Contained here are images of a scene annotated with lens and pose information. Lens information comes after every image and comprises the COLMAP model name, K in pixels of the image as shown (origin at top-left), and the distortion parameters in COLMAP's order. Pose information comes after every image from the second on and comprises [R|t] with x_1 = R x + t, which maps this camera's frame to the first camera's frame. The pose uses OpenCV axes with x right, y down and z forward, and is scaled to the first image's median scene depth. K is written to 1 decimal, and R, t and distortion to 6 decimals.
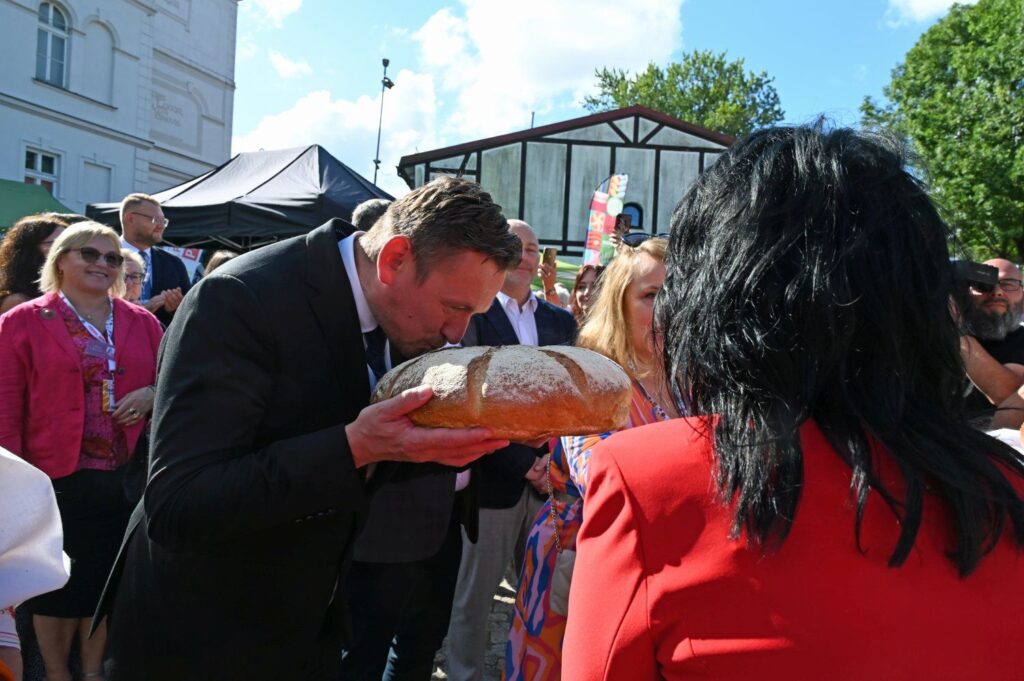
lens RADIAL K [[674.8, 0, 513.8], [0, 674.8, 336.6], [0, 0, 1]] dist [0.024309, -0.008658]
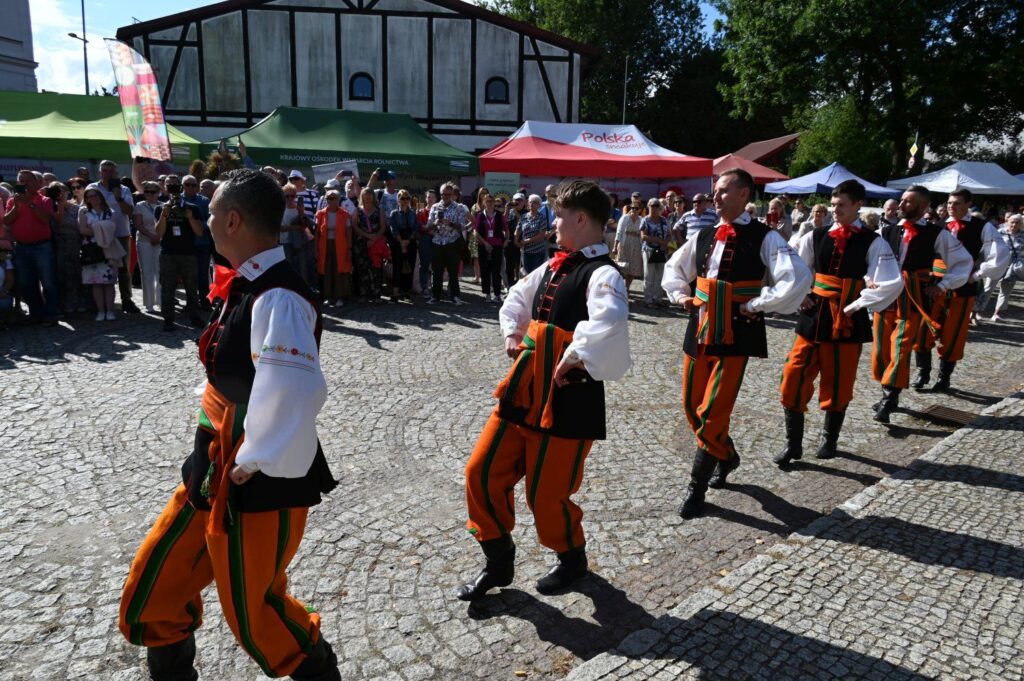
lens RADIAL K [[674.8, 0, 512.3], [0, 674.8, 337.8], [0, 0, 1]] dist [0.024309, -0.008658]
pose [[0.999120, -0.036354, 0.020899, 0.289491], [0.032383, 0.985553, 0.166244, 0.022919], [-0.026640, -0.165421, 0.985863, -0.046419]]
